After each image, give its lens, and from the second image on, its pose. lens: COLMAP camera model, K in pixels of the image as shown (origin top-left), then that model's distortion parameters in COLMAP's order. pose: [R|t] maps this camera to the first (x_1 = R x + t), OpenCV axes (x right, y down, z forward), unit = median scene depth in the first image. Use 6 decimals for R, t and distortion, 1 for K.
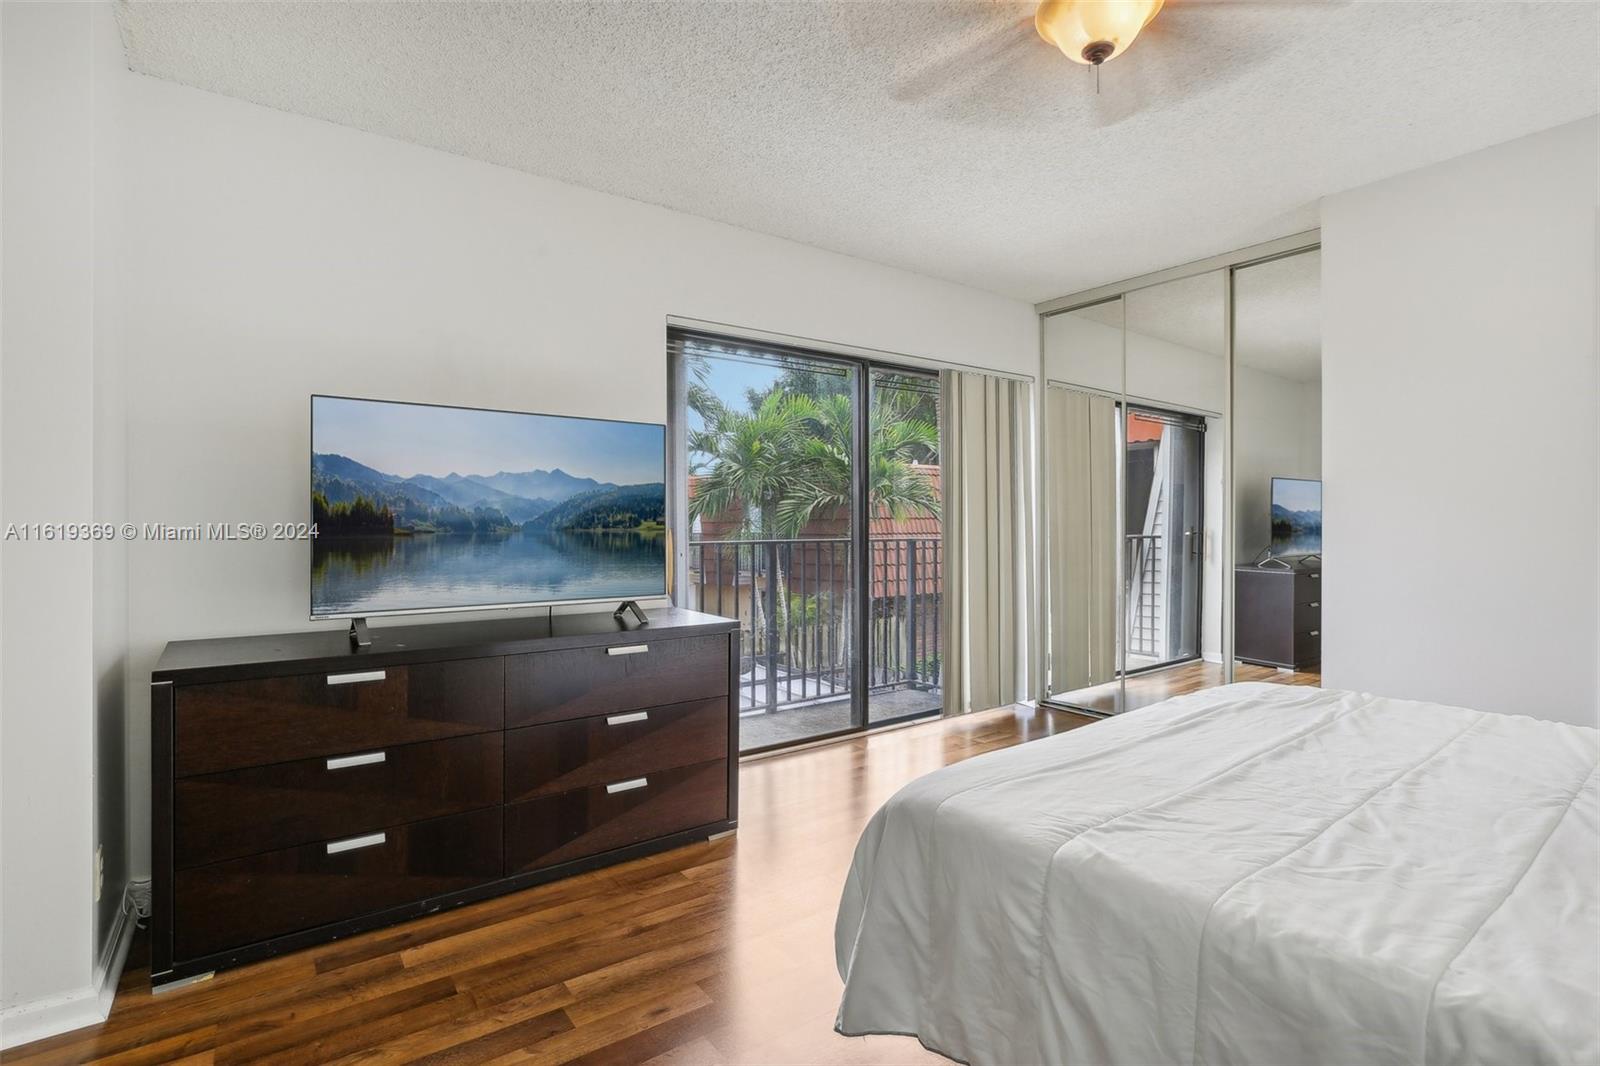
lens RADIAL K [[769.2, 0, 810.1], [0, 769.2, 523.2], [0, 0, 1]] dist [-0.012487, 0.001015]
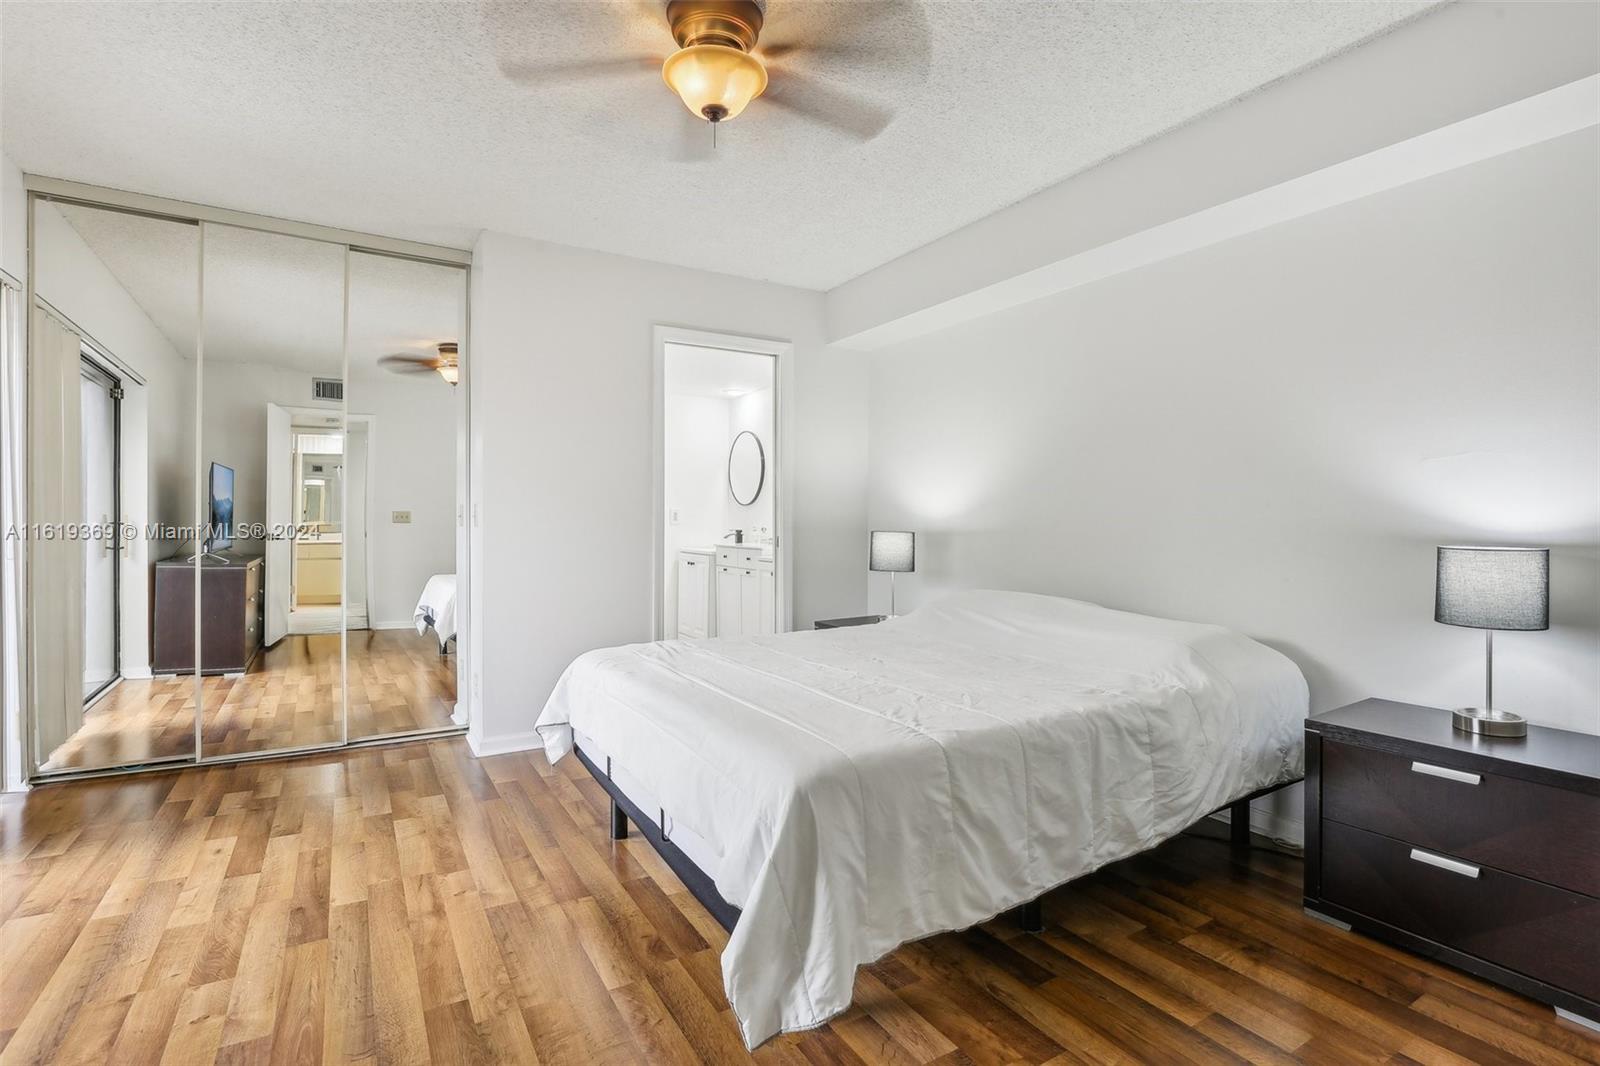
lens RADIAL K [[769.2, 0, 810.1], [0, 769.2, 523.2], [0, 0, 1]] dist [-0.012487, 0.001015]
pose [[0.099875, 0.003252, 0.994995, -0.659682], [-0.011455, 0.999932, -0.002119, 0.013290], [-0.994934, -0.011186, 0.099906, 0.637313]]
